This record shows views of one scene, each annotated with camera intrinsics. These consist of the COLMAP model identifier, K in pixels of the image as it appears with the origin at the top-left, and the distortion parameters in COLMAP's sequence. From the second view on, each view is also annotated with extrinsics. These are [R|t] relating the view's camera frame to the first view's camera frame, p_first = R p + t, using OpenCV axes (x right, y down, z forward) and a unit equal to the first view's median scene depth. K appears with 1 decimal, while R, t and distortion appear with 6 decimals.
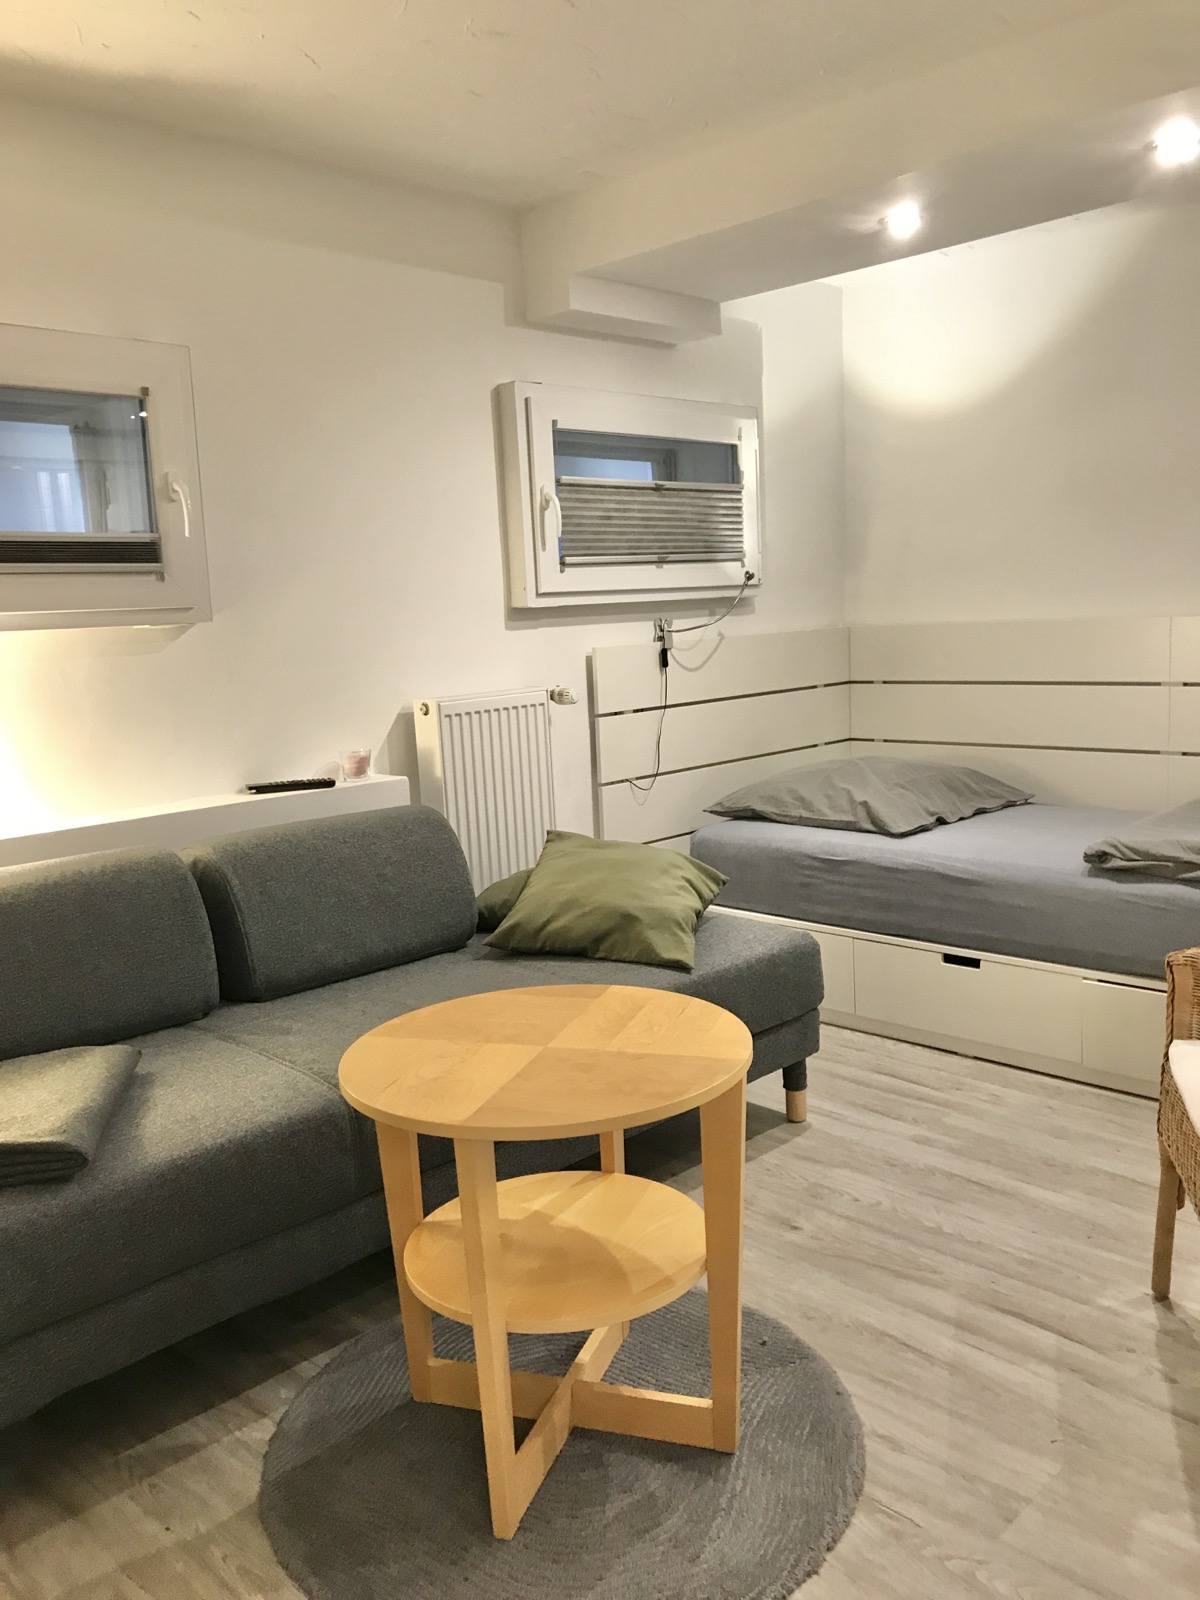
lens RADIAL K [[1317.7, 0, 599.9], [0, 1317.7, 777.3], [0, 0, 1]] dist [0.004744, -0.000961]
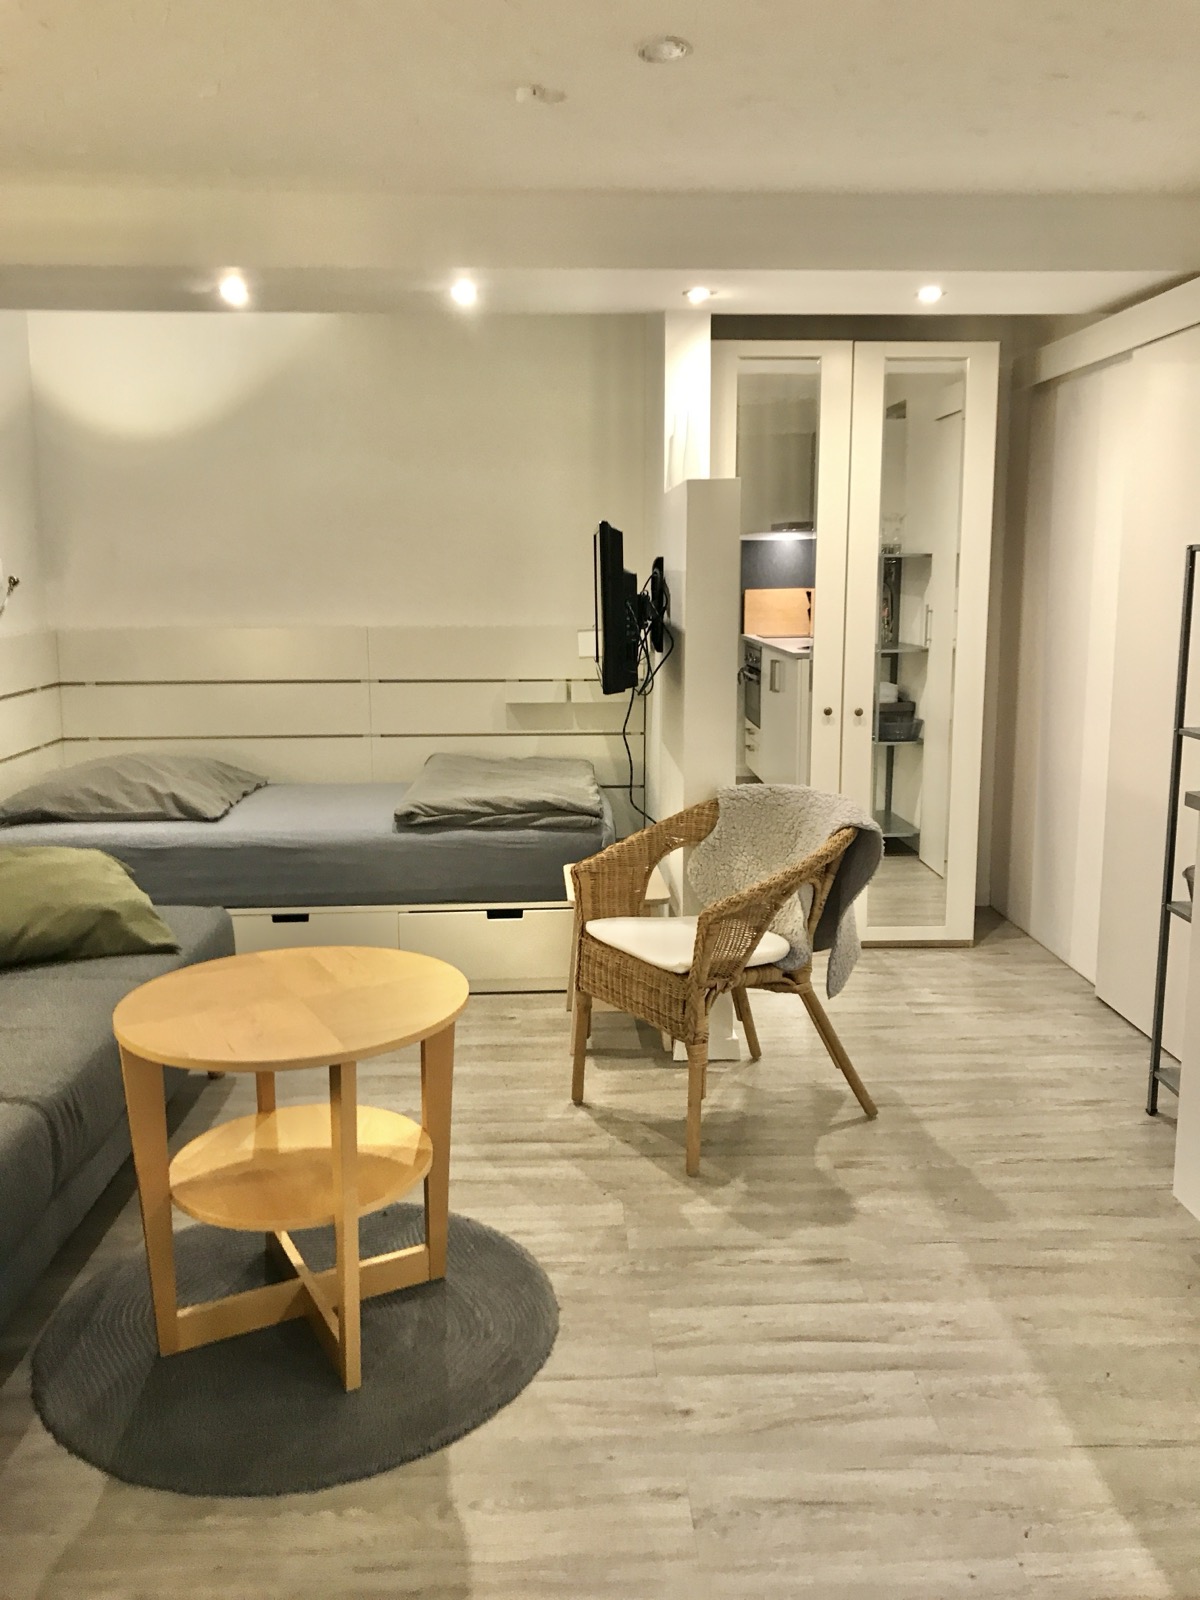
lens RADIAL K [[1313.8, 0, 601.6], [0, 1313.8, 753.7], [0, 0, 1]] dist [0.037850, -0.047565]
pose [[0.680614, -0.063886, 0.729851, -0.439152], [0.071775, 0.997213, 0.020356, -0.013568], [-0.729118, 0.038531, 0.683303, -0.019339]]
